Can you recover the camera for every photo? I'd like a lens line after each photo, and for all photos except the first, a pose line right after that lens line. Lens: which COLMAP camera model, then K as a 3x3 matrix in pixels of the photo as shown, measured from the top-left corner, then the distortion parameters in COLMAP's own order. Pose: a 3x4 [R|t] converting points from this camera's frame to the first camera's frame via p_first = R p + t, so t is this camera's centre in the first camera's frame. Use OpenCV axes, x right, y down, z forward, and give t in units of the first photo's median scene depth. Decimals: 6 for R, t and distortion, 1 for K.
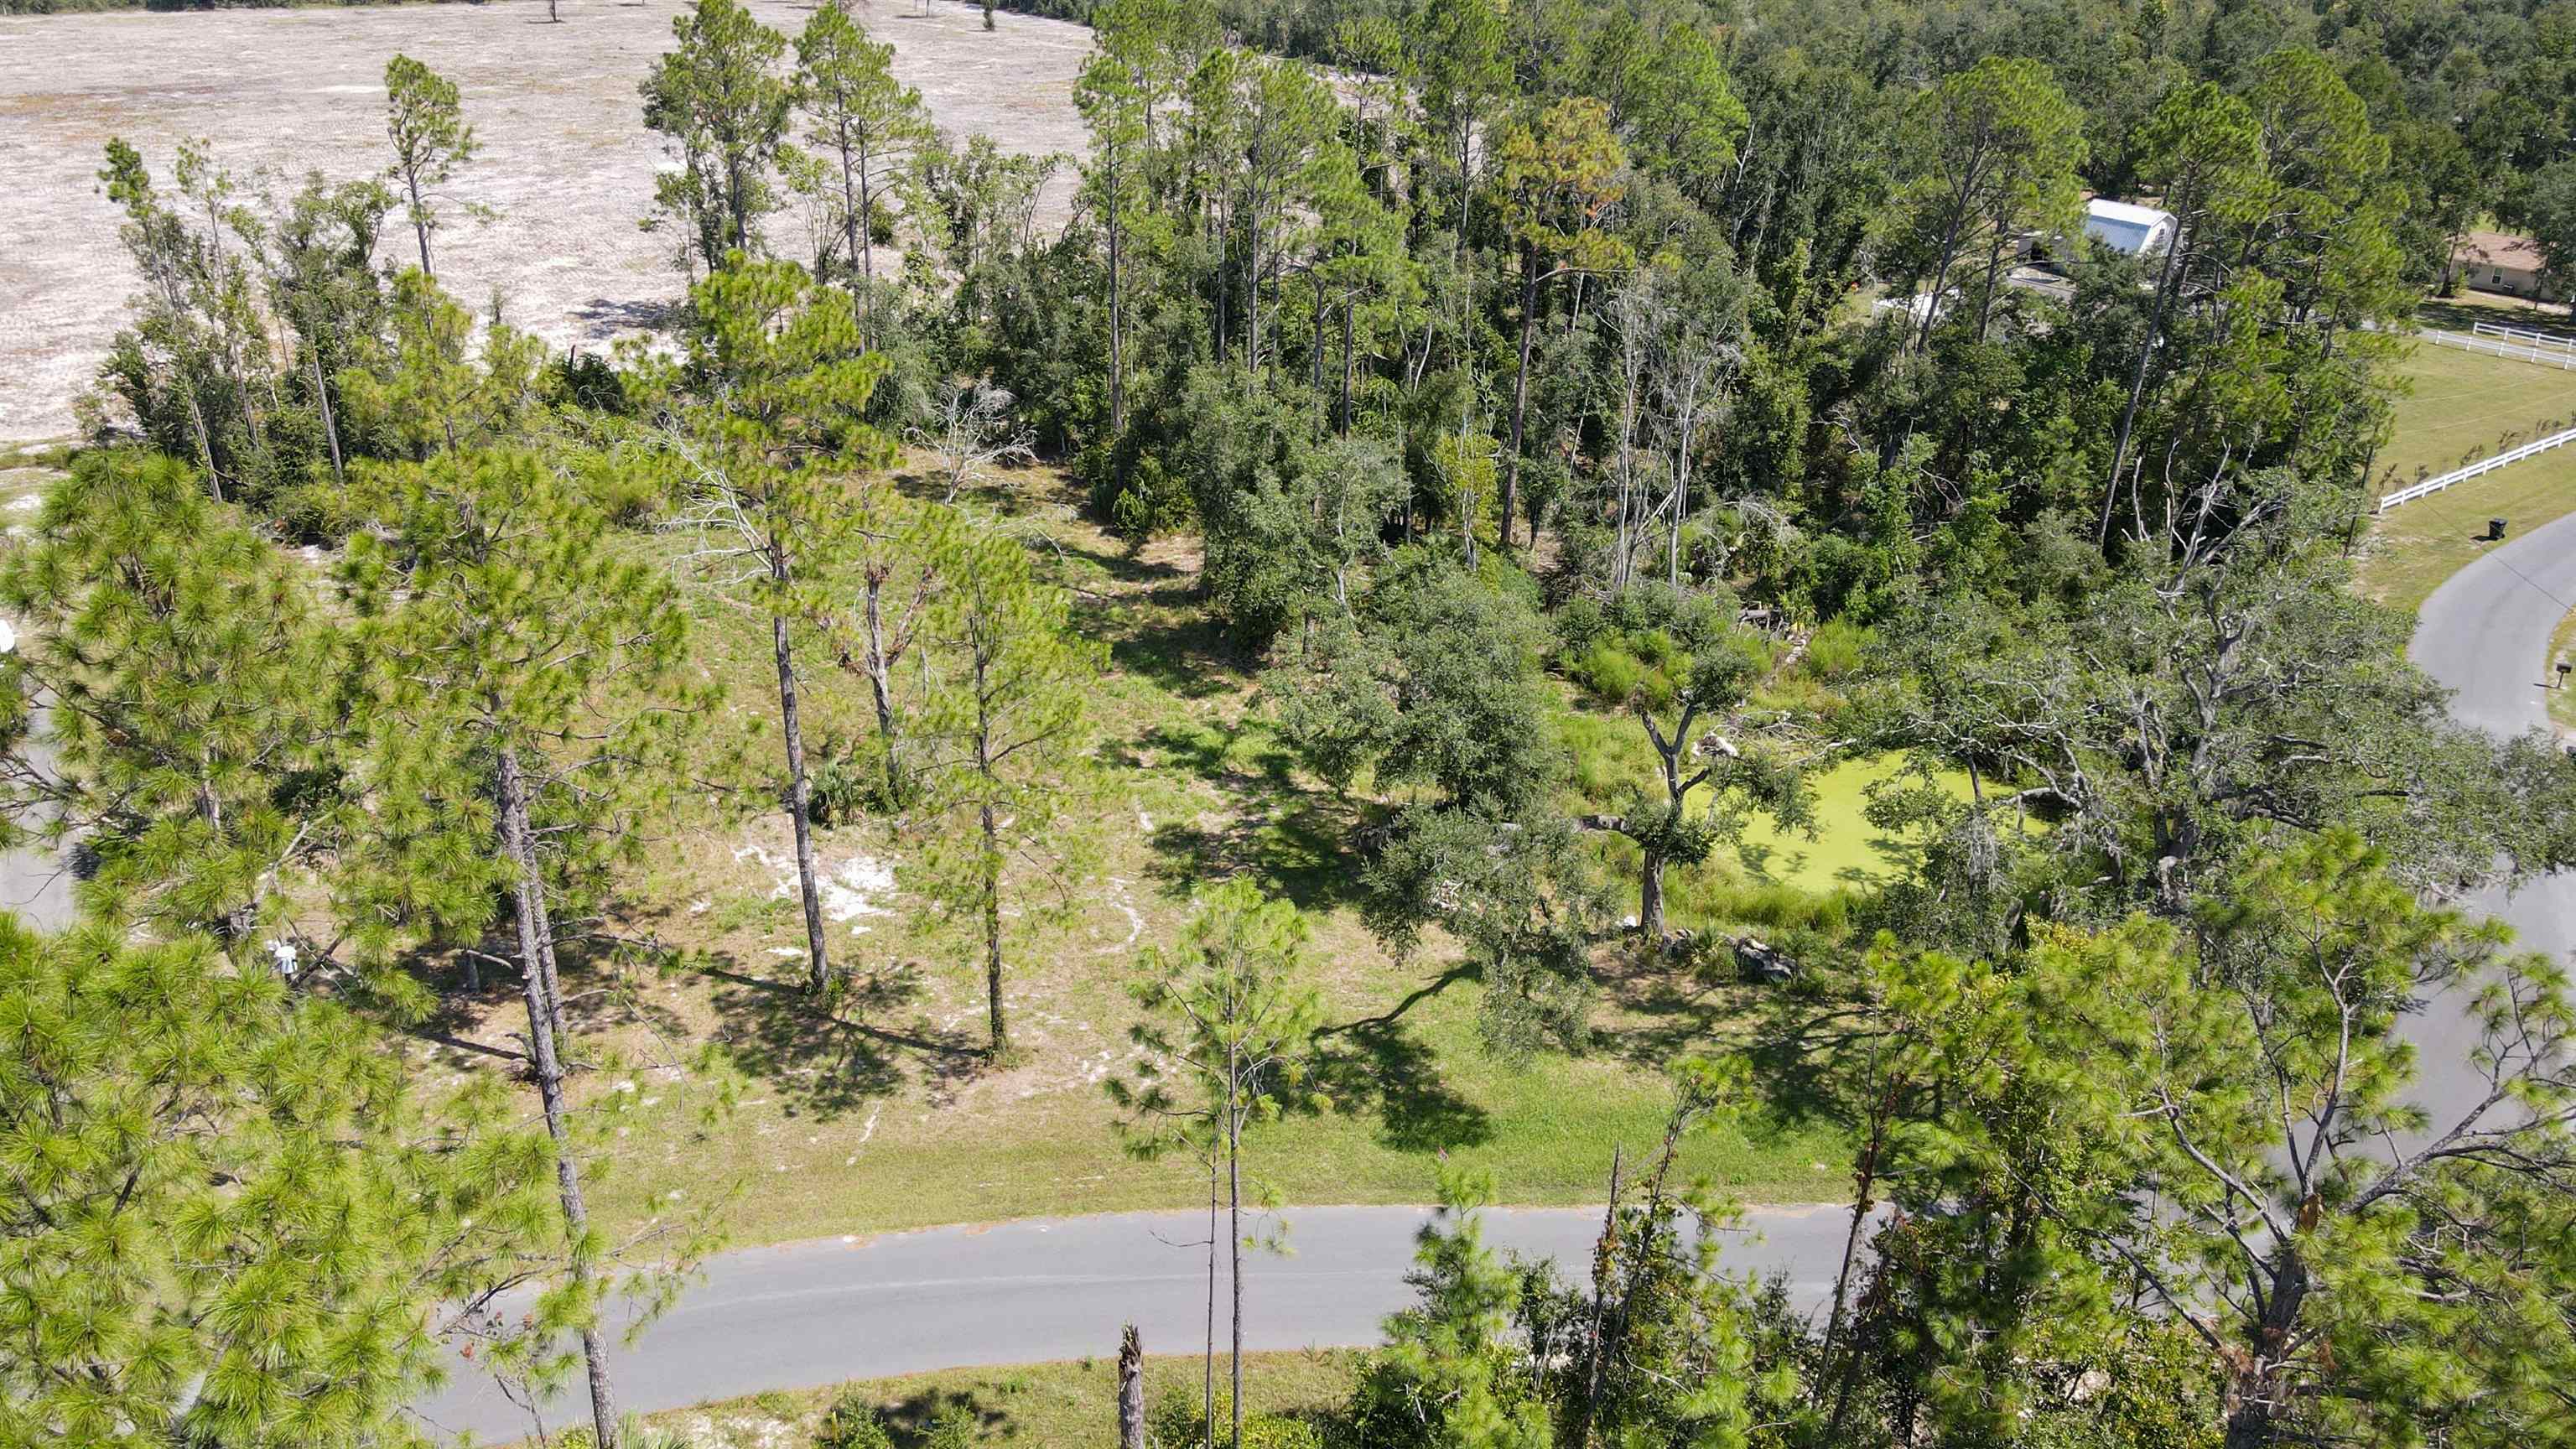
lens RADIAL K [[1895.3, 0, 1288.2], [0, 1895.3, 723.8], [0, 0, 1]] dist [-0.004164, 0.030789]
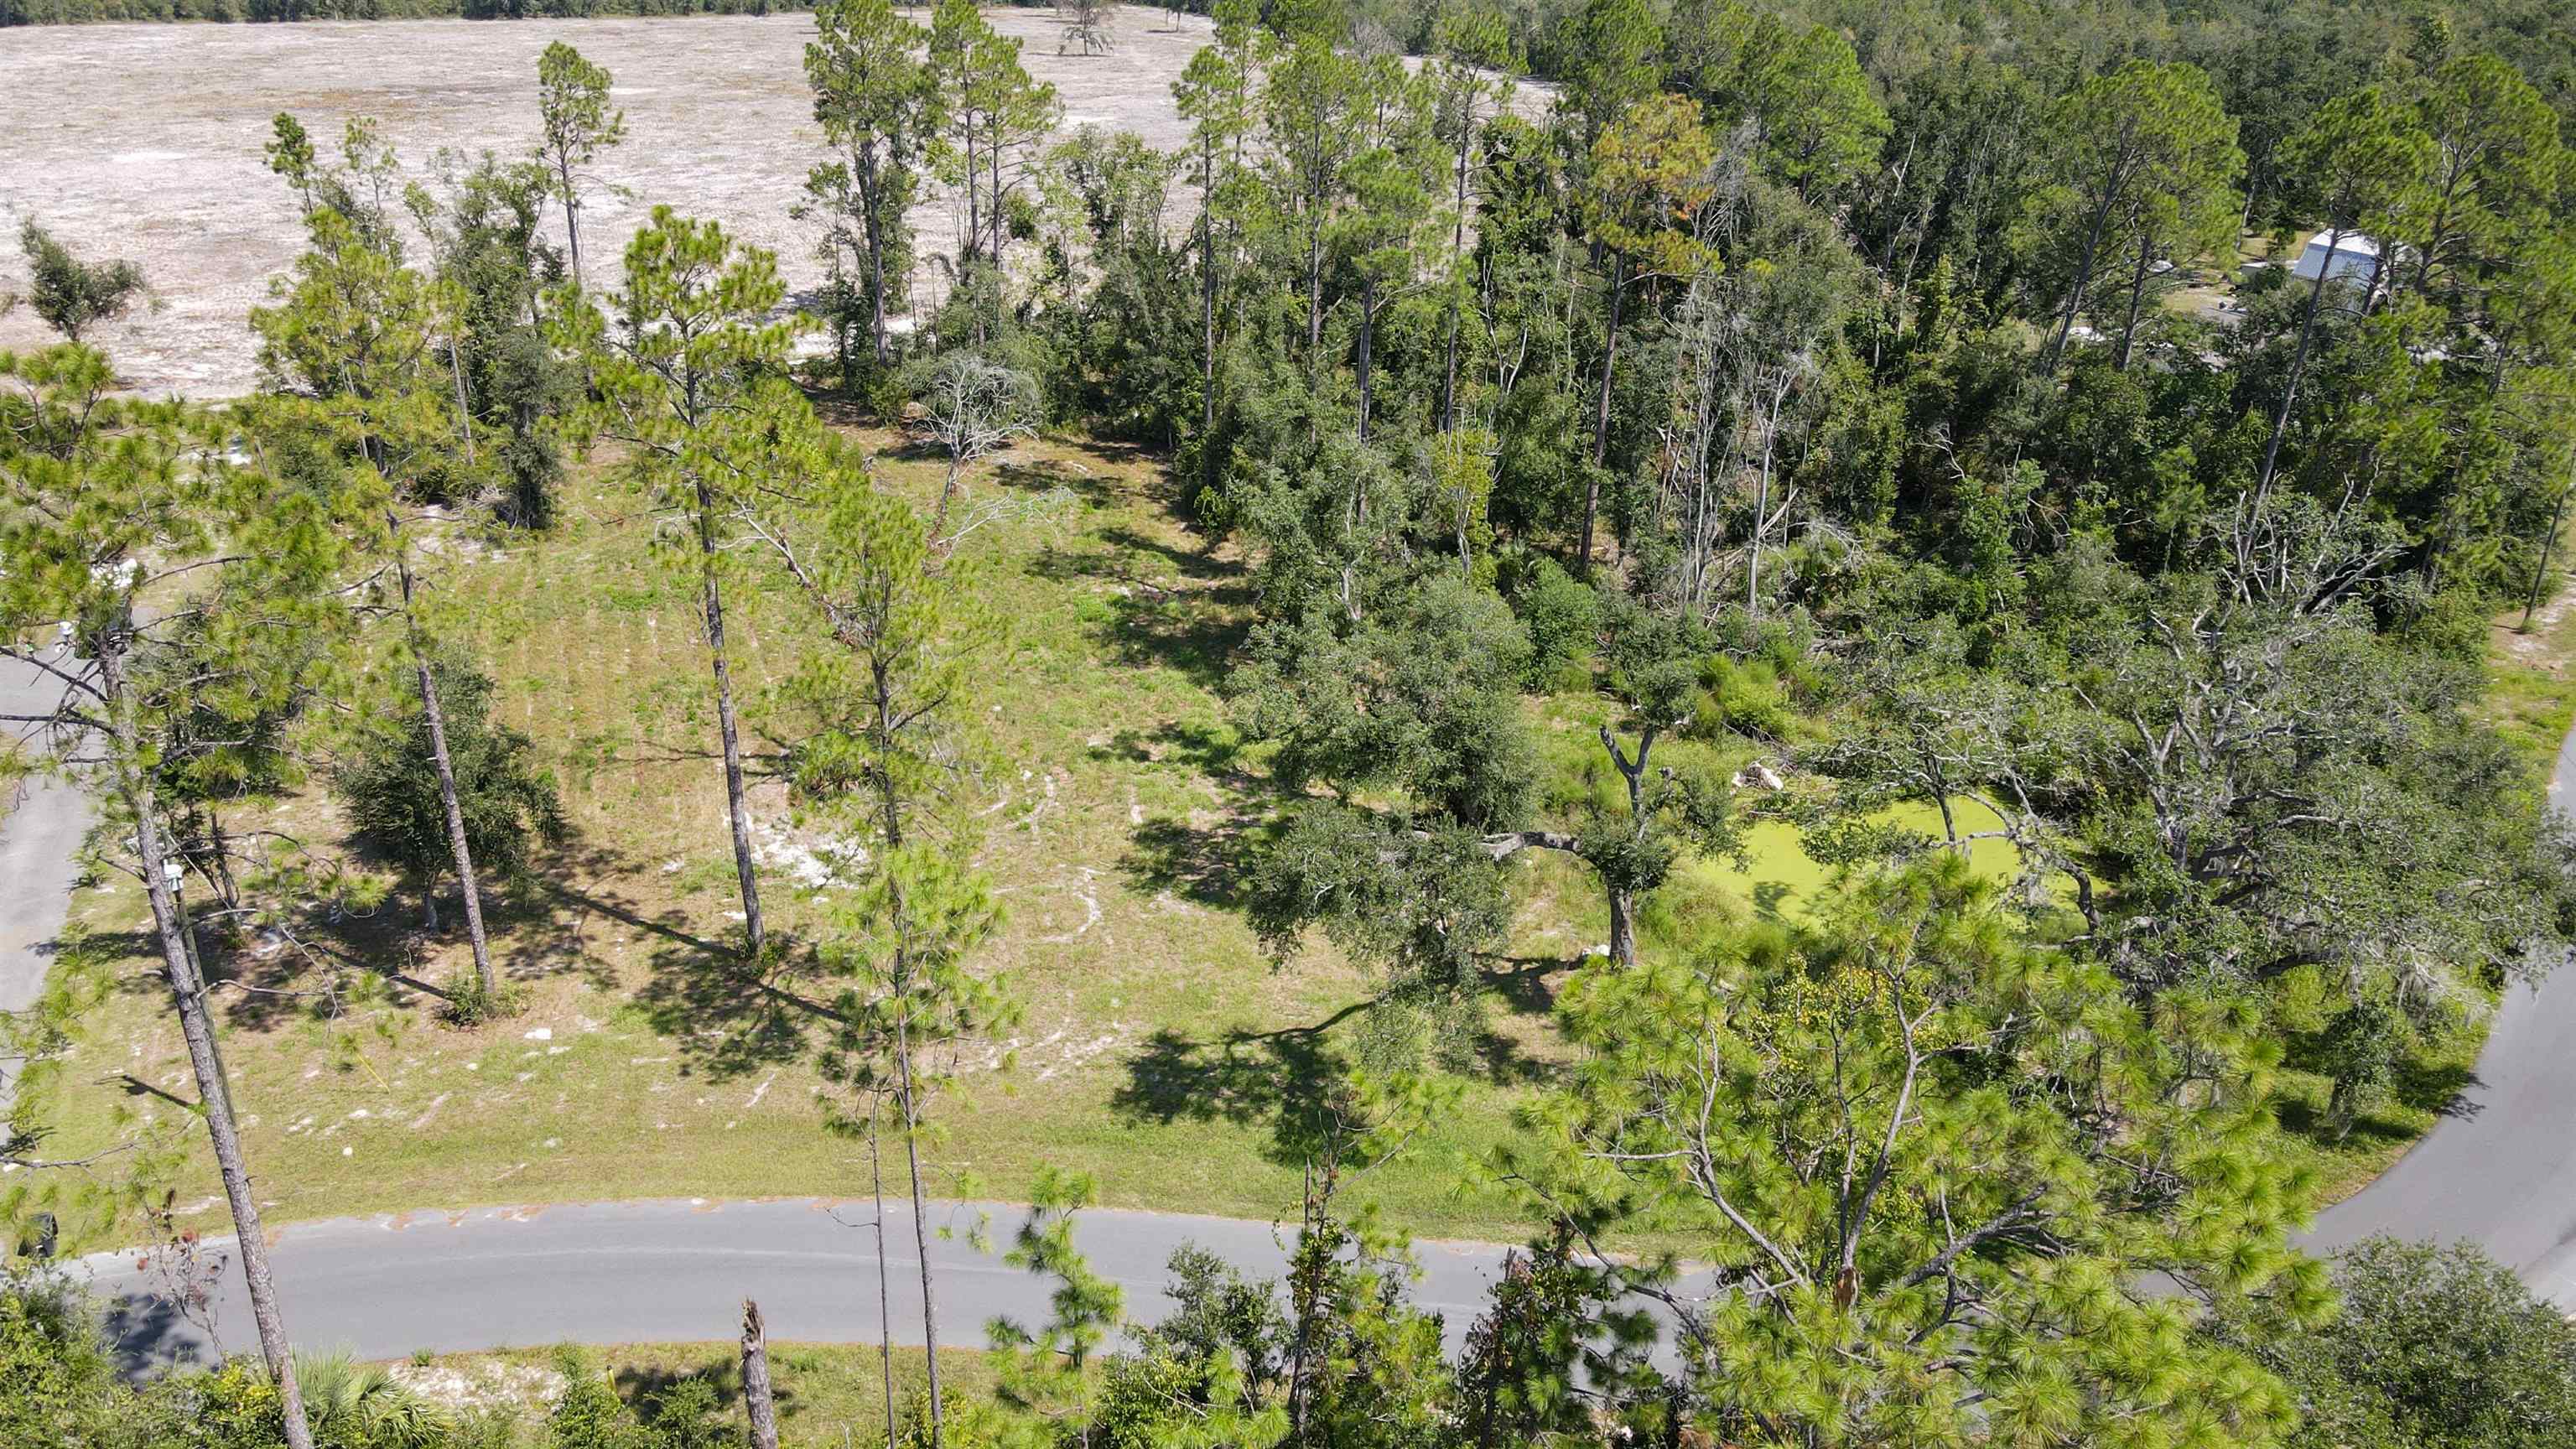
lens RADIAL K [[1895.3, 0, 1294.1], [0, 1895.3, 726.1], [0, 0, 1]] dist [-0.004164, 0.030789]
pose [[0.989623, 0.060197, -0.130468, 0.110718], [-0.061627, 0.998075, -0.006943, 0.006519], [0.129799, 0.014911, 0.991428, 0.030969]]
